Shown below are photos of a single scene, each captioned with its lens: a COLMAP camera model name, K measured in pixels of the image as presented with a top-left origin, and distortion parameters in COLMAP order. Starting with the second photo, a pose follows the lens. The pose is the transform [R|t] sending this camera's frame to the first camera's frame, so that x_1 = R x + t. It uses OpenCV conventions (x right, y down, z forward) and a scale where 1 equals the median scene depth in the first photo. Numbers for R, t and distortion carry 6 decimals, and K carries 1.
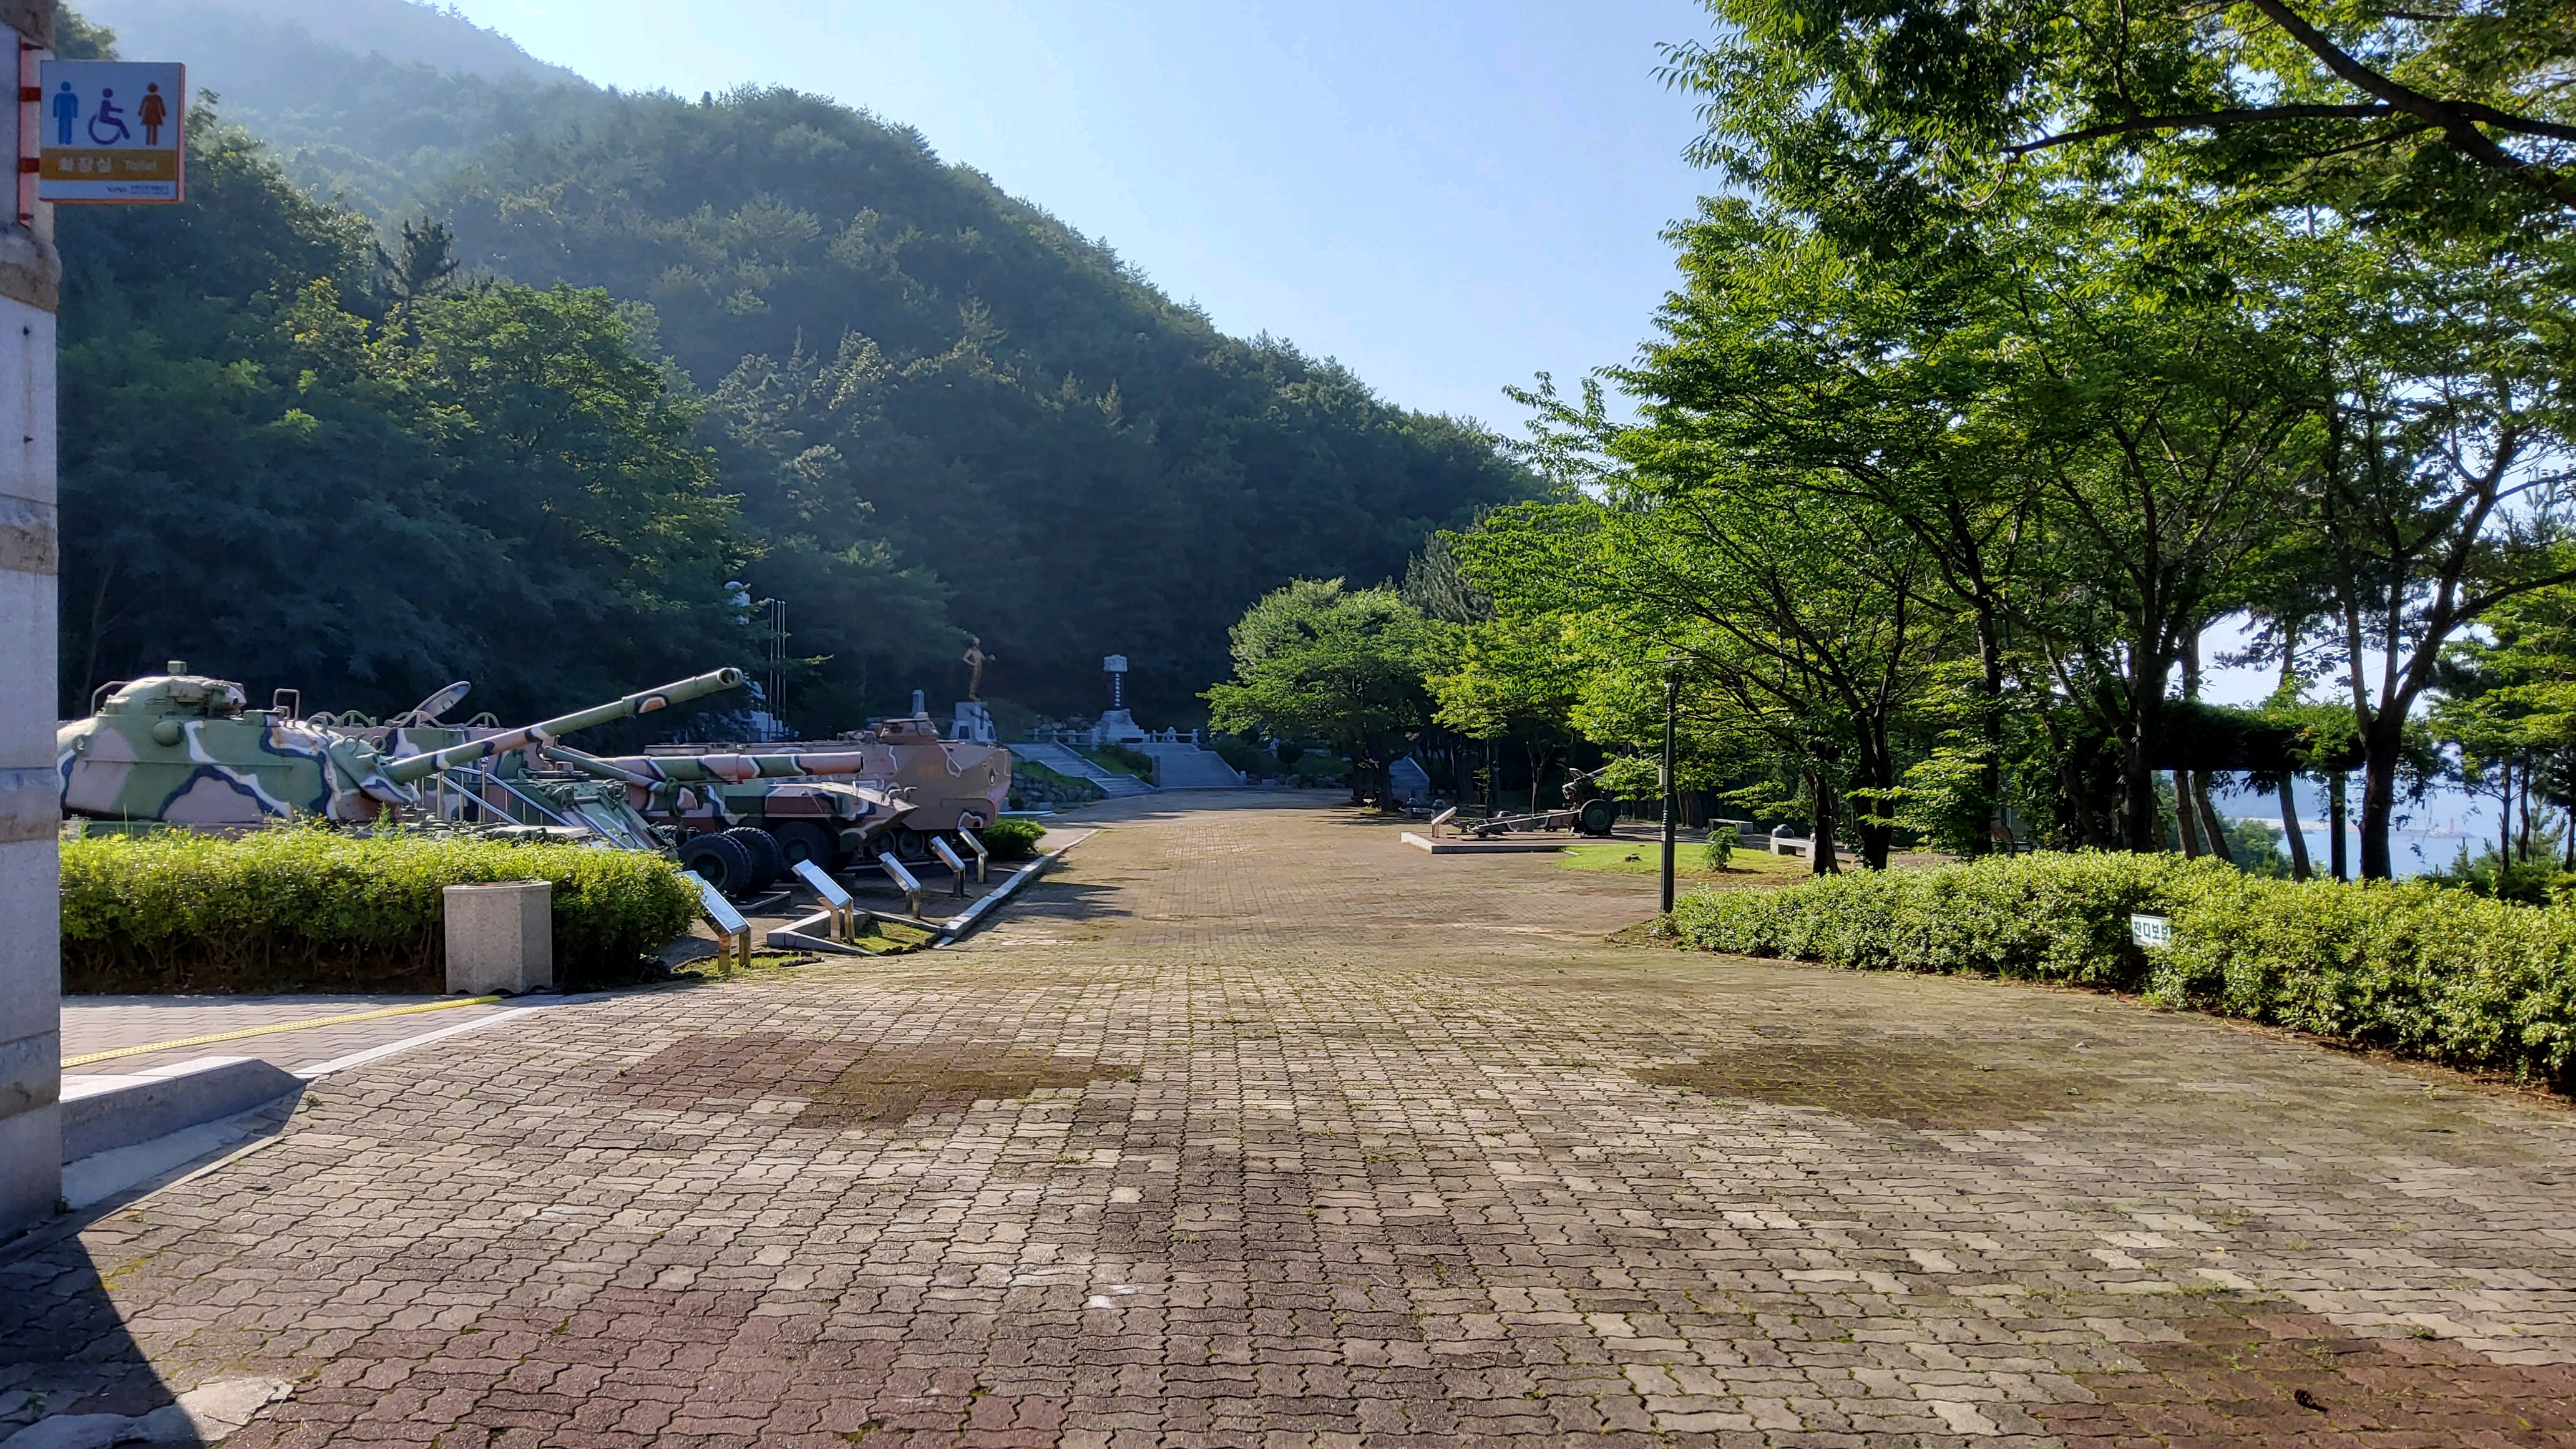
lens RADIAL K [[1907.2, 0, 1315.8], [0, 1907.2, 740.9], [0, 0, 1]] dist [0.049865, -0.112870]
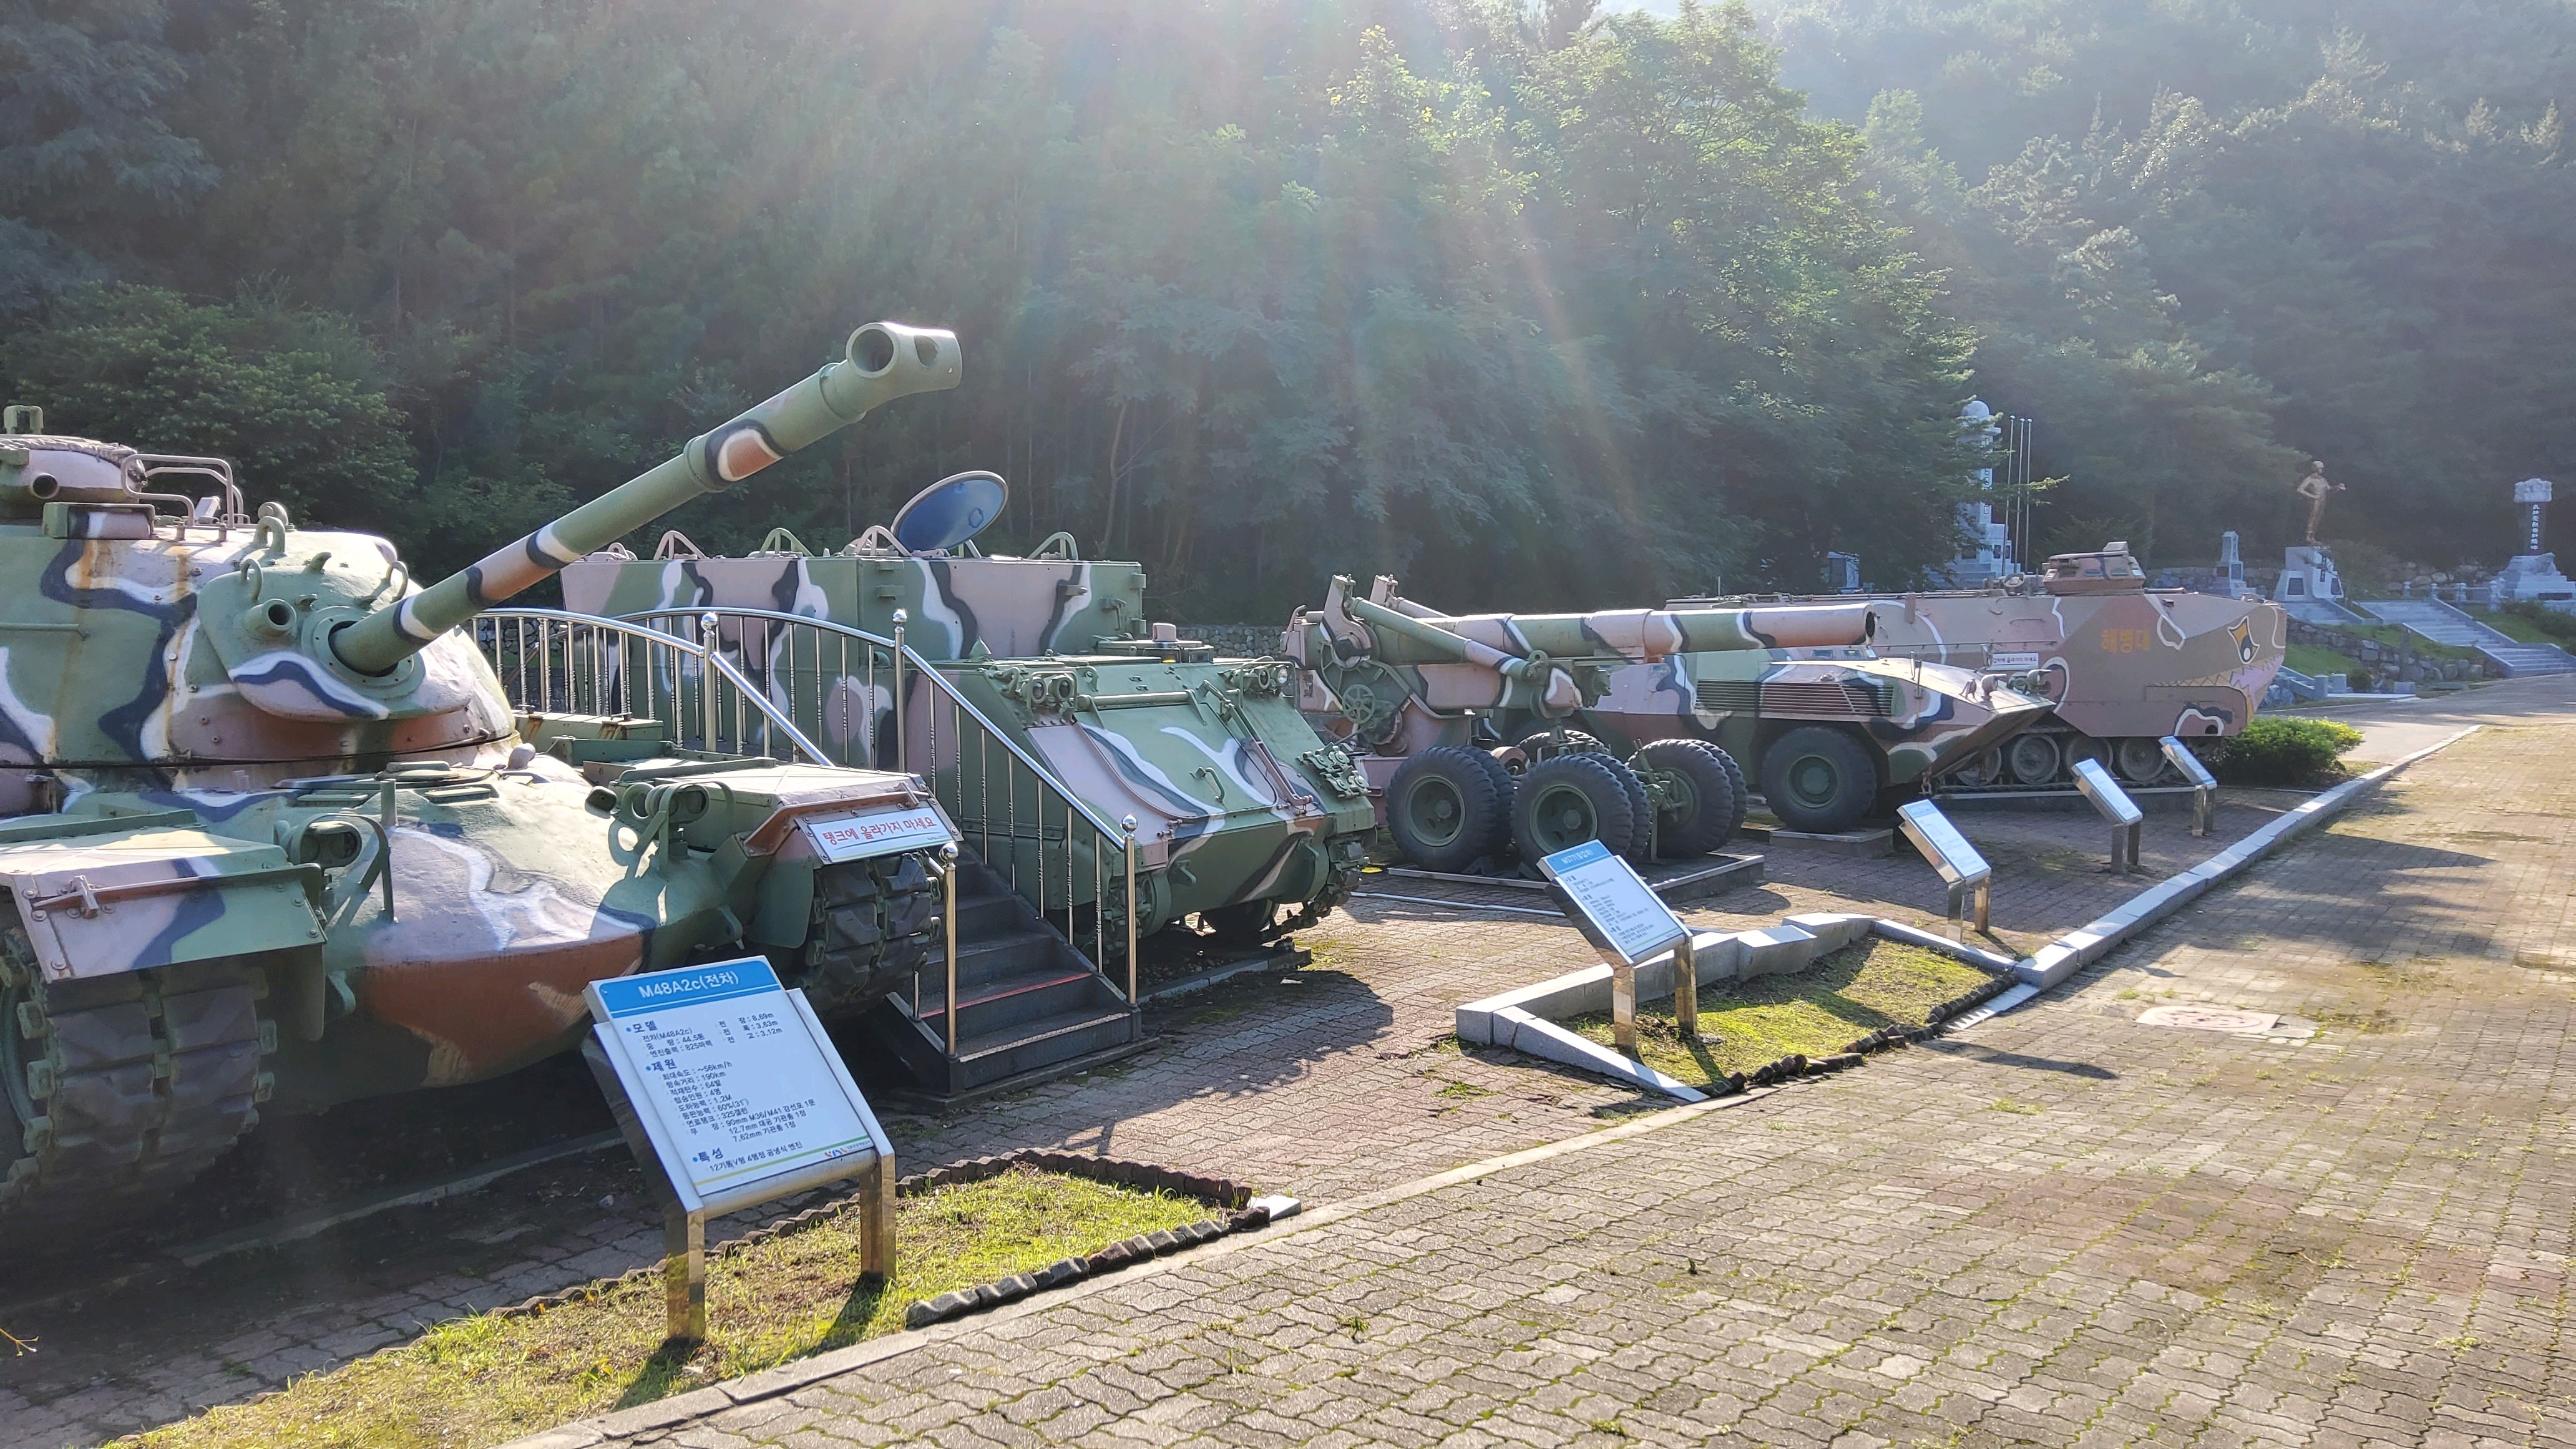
lens RADIAL K [[1901.7, 0, 1288.3], [0, 1901.7, 741.4], [0, 0, 1]] dist [0.055838, -0.111800]
pose [[0.773726, 0.040570, -0.632220, -0.011796], [0.004998, 0.997525, 0.070128, 0.002130], [0.633500, -0.057420, 0.771609, 0.187296]]
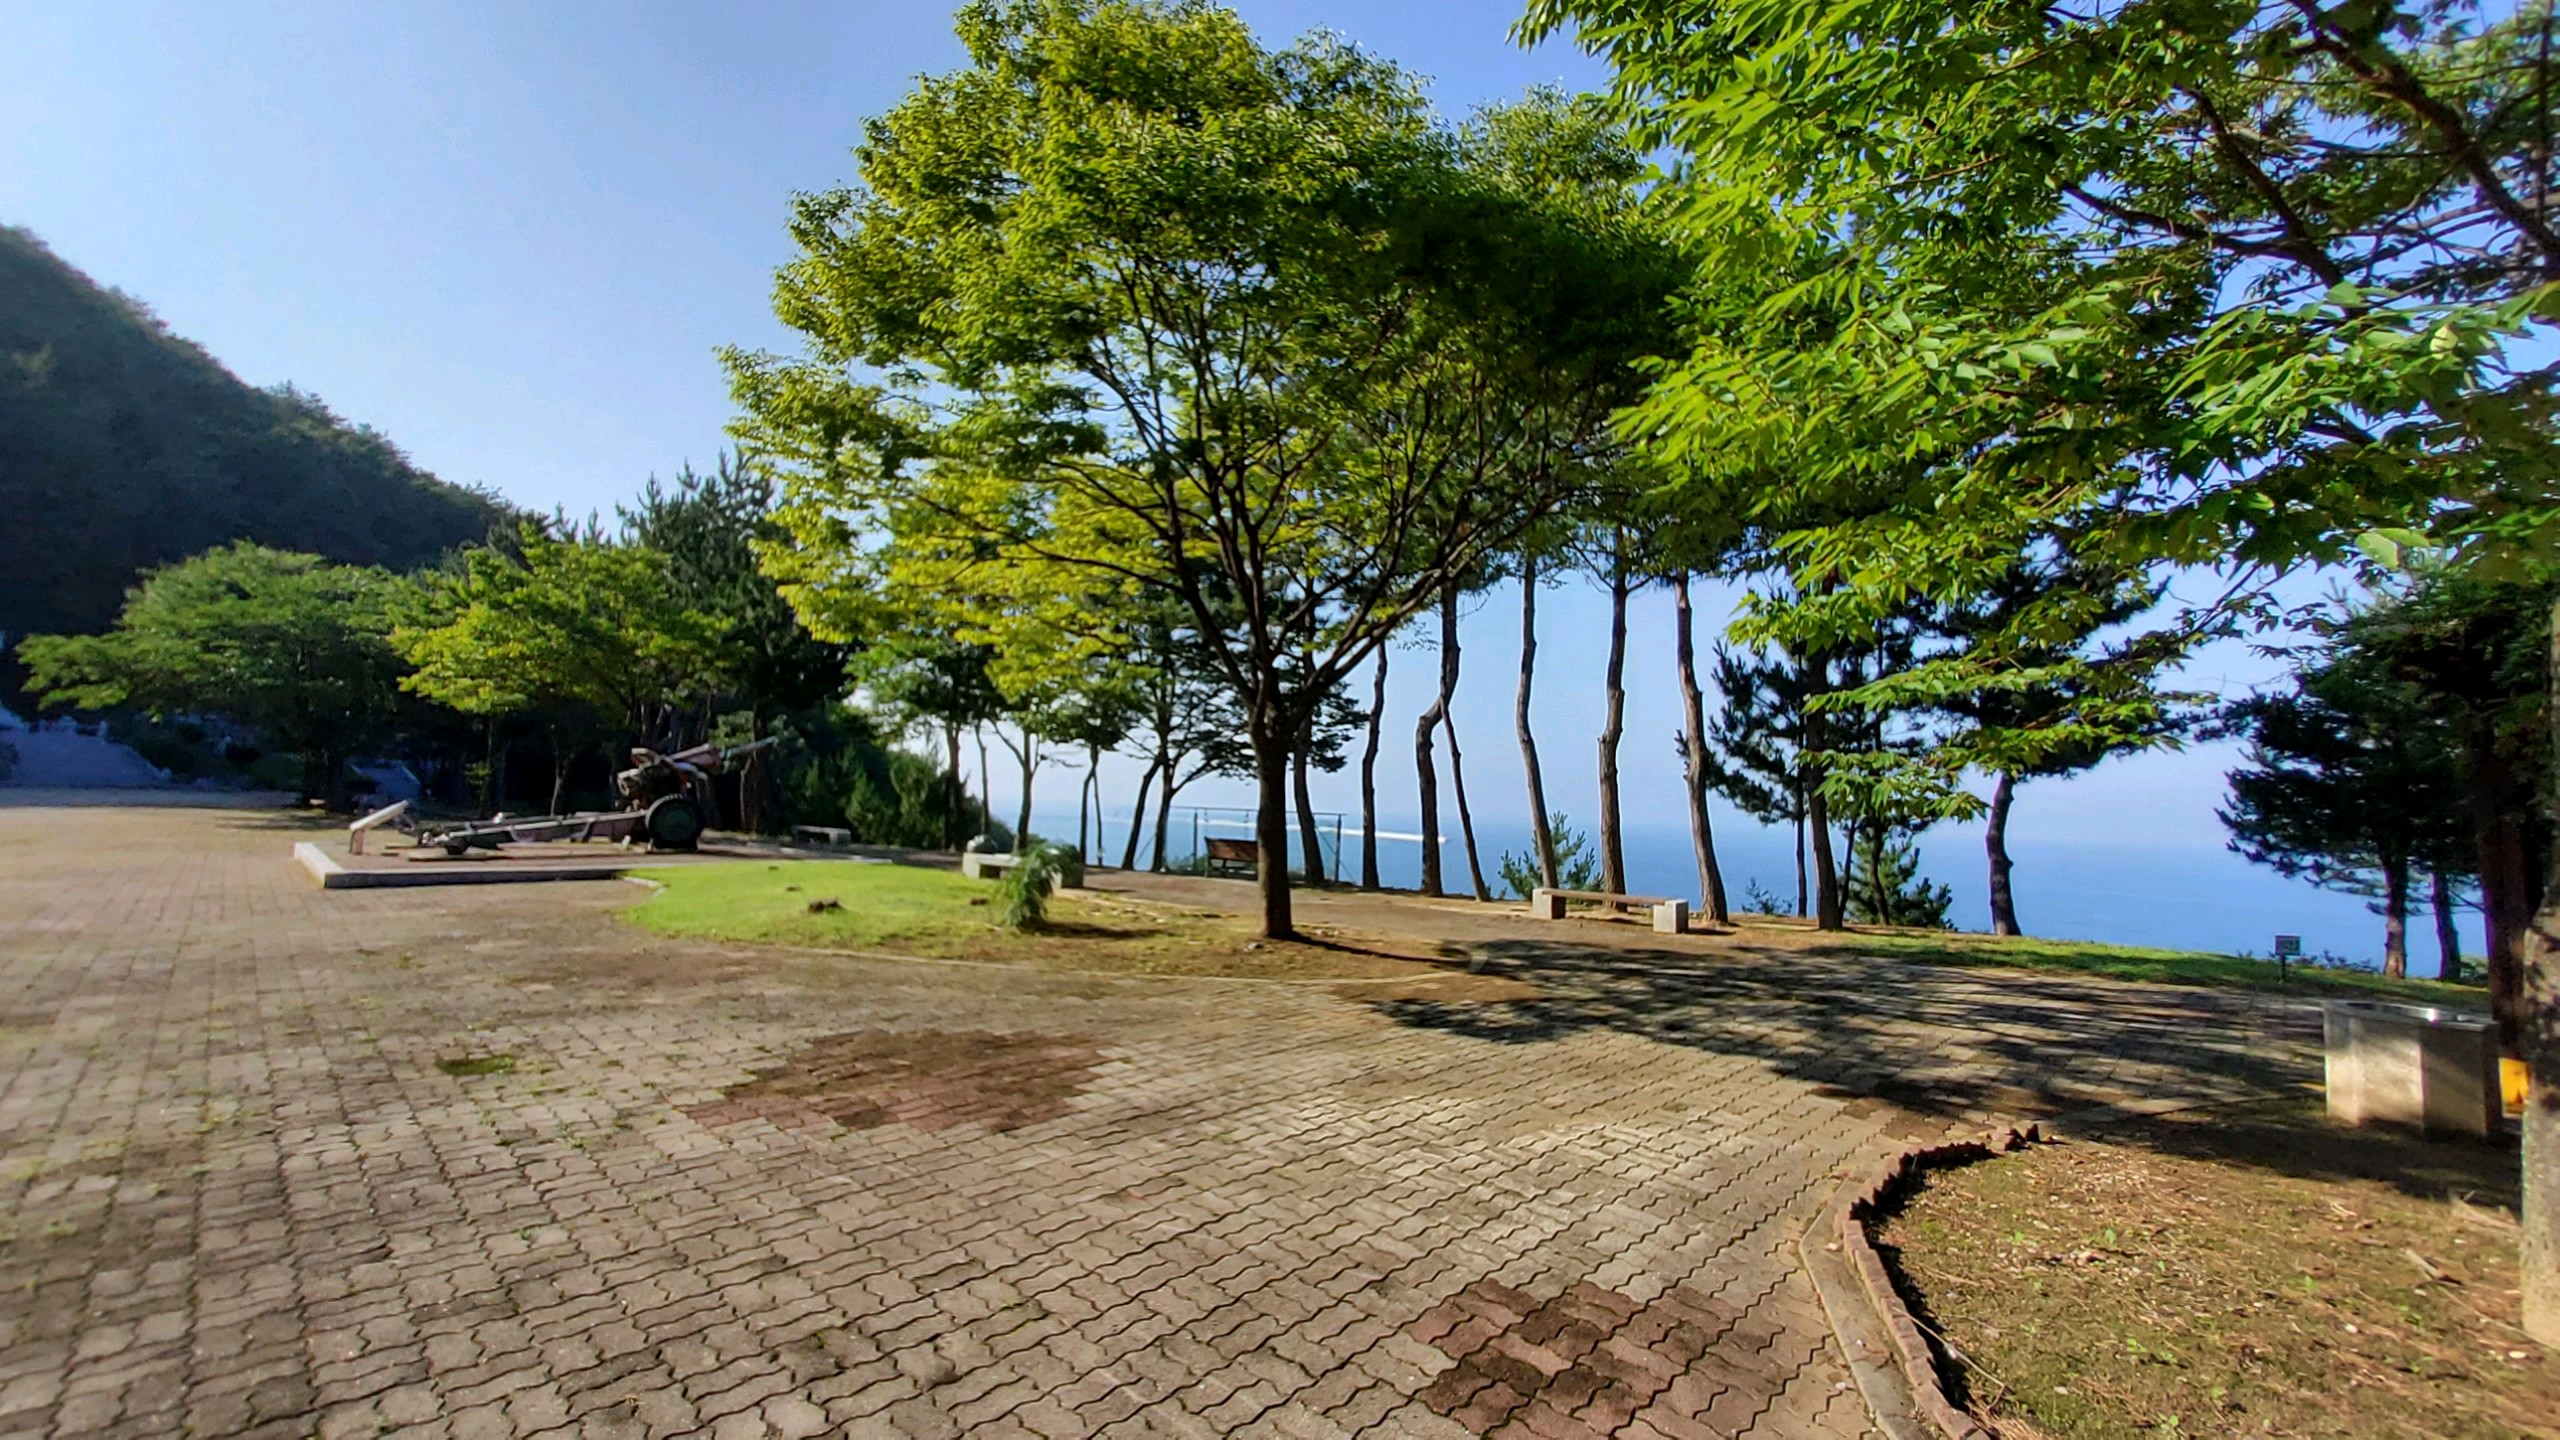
lens RADIAL K [[1016.7, 0, 1280.0], [0, 1016.7, 720.0], [0, 0, 1]] dist [-0.000395, -0.011206]
pose [[0.734157, 0.083161, 0.673868, 0.038369], [-0.036403, 0.995865, -0.083238, 0.016747], [-0.678003, 0.036579, 0.734148, 0.381750]]
